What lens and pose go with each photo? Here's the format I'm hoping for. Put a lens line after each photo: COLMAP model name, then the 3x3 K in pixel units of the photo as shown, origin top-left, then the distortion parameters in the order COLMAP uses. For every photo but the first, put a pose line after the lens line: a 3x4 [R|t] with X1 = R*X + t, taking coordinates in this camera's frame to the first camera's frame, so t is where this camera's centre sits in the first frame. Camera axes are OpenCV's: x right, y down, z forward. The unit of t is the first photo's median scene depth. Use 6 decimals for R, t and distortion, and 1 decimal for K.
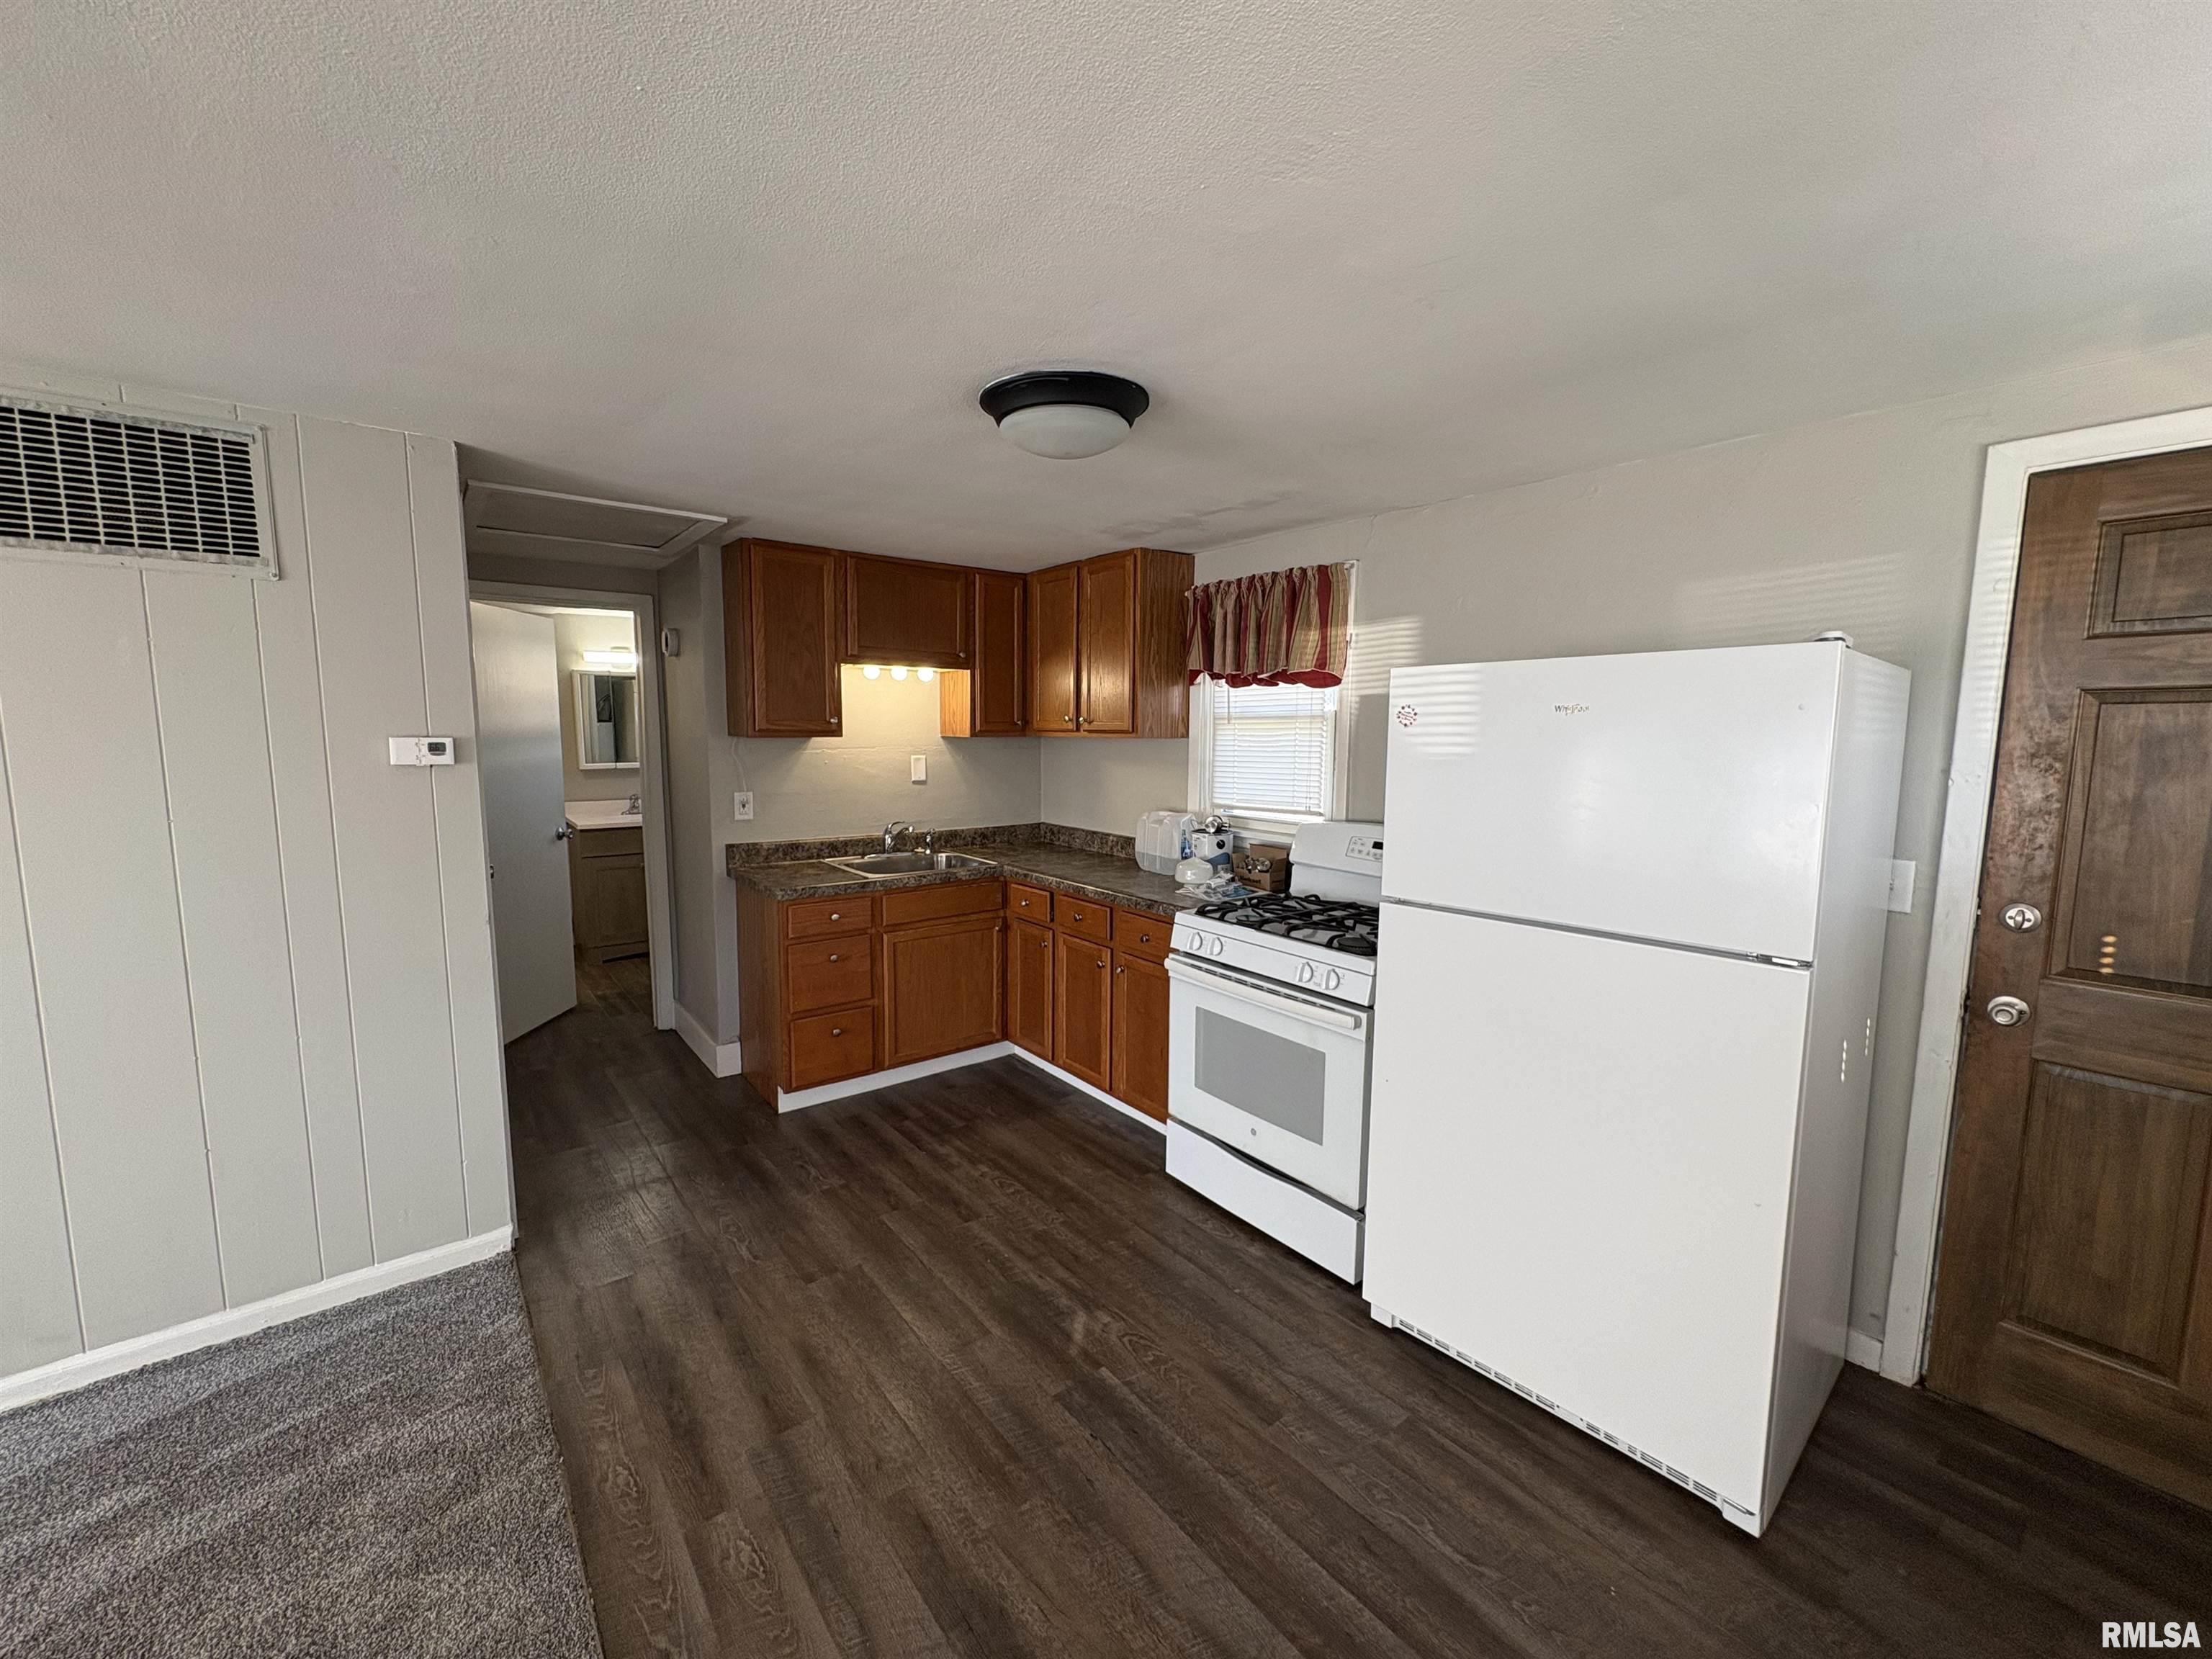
lens RADIAL K [[880.3, 0, 1106.0], [0, 880.3, 829.5], [0, 0, 1]] dist [0.000520, 0.000205]
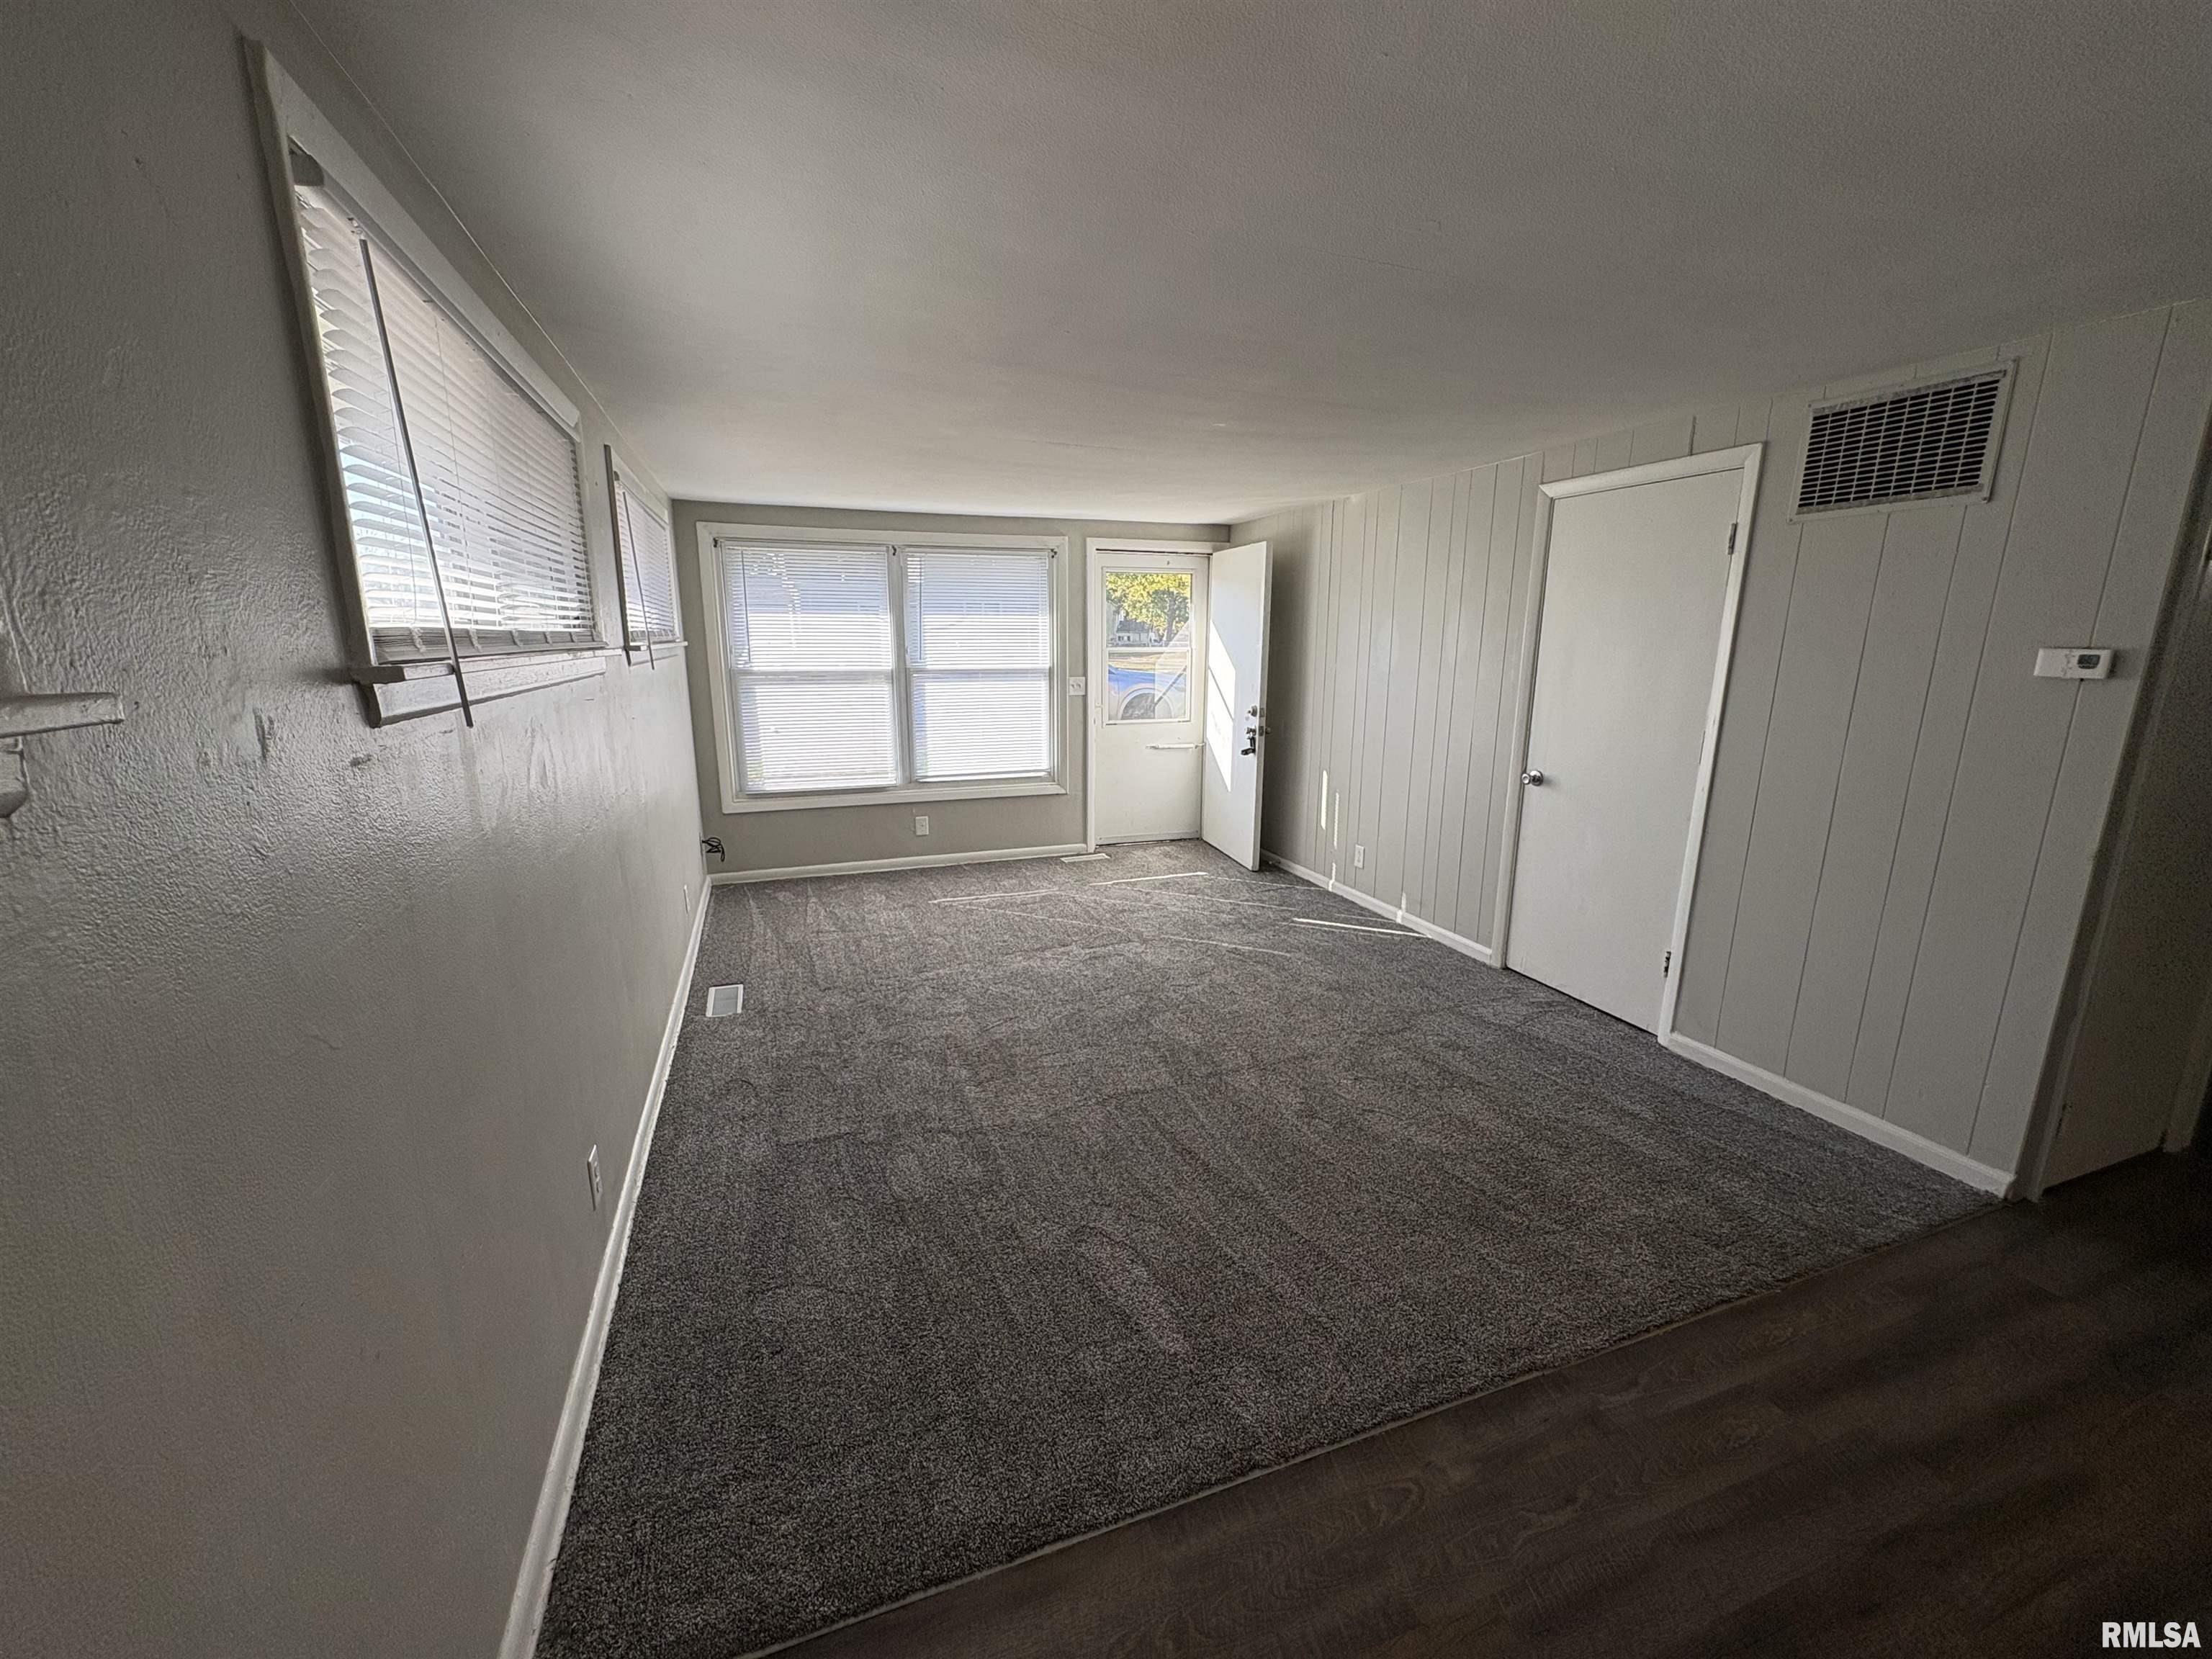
lens RADIAL K [[880.3, 0, 1106.0], [0, 880.3, 829.5], [0, 0, 1]] dist [0.000520, 0.000205]
pose [[-0.313151, 0.201582, -0.928063, 0.430685], [-0.113269, 0.962311, 0.247241, -0.030704], [0.942925, 0.182545, -0.278515, 0.282879]]
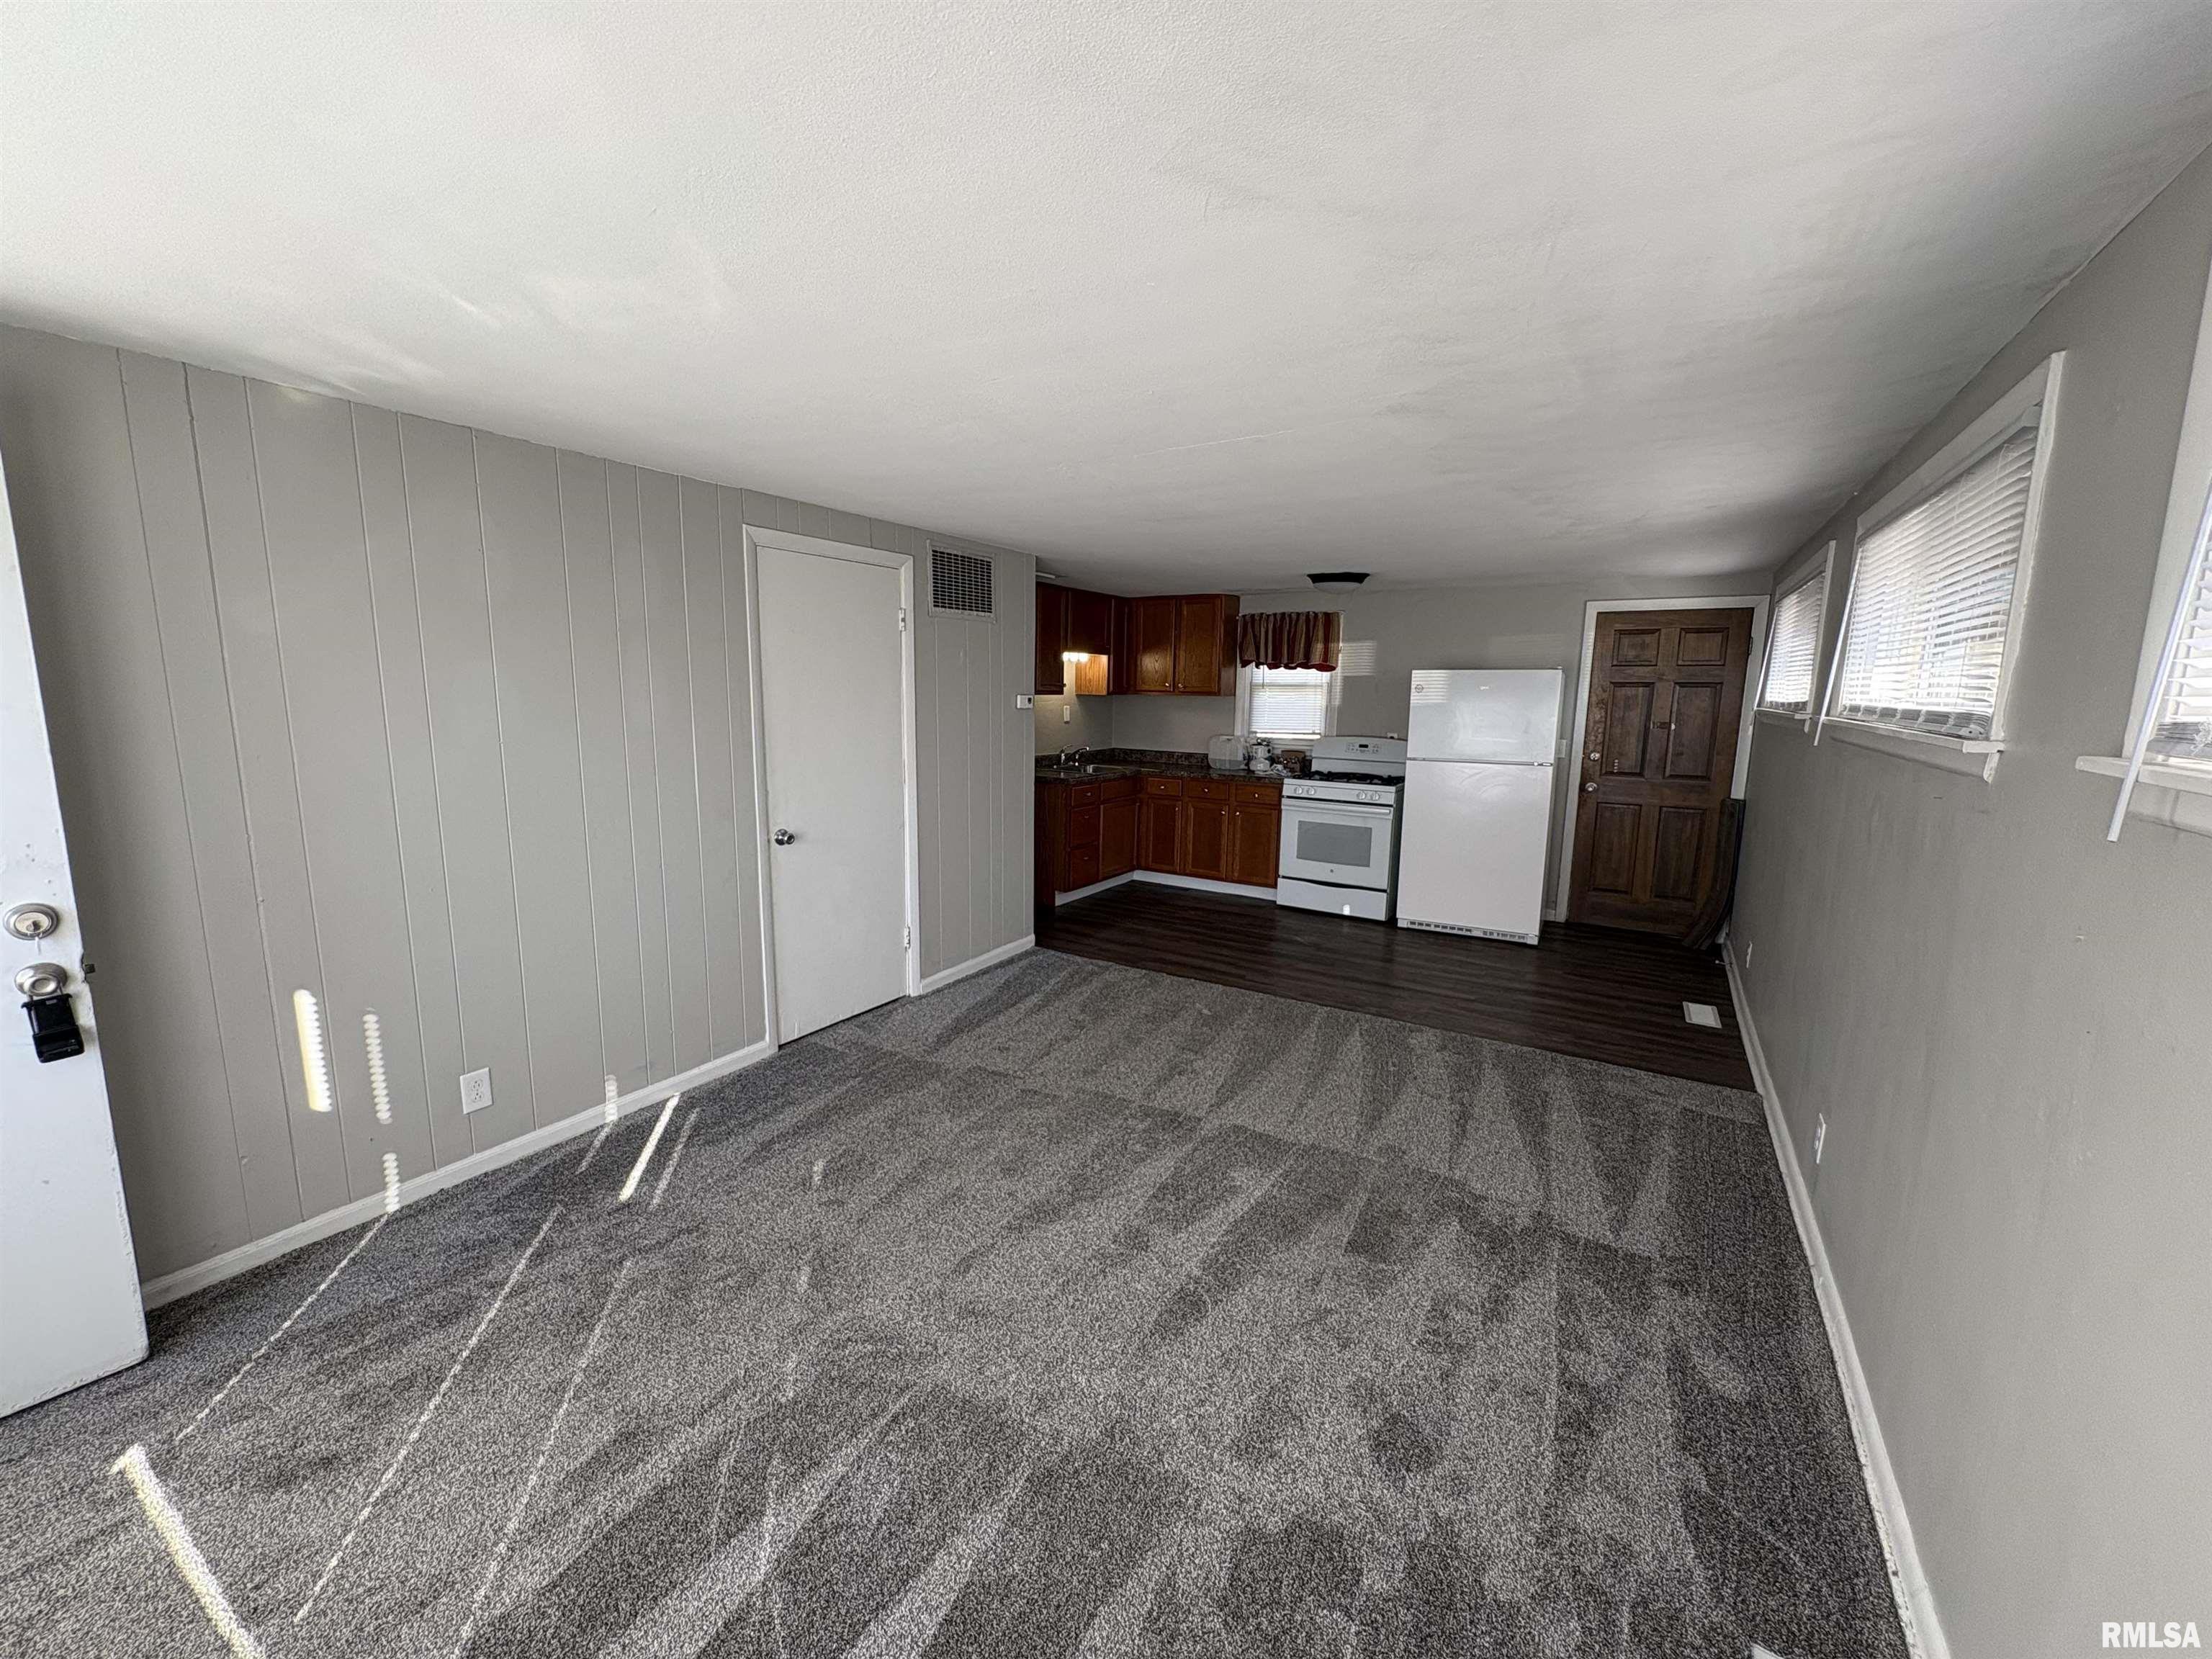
lens RADIAL K [[880.3, 0, 1106.0], [0, 880.3, 829.5], [0, 0, 1]] dist [0.000520, 0.000205]
pose [[0.939957, -0.047801, 0.337930, -1.206393], [0.031121, 0.998023, 0.054609, 0.099849], [-0.339872, -0.040814, 0.939586, -0.984475]]
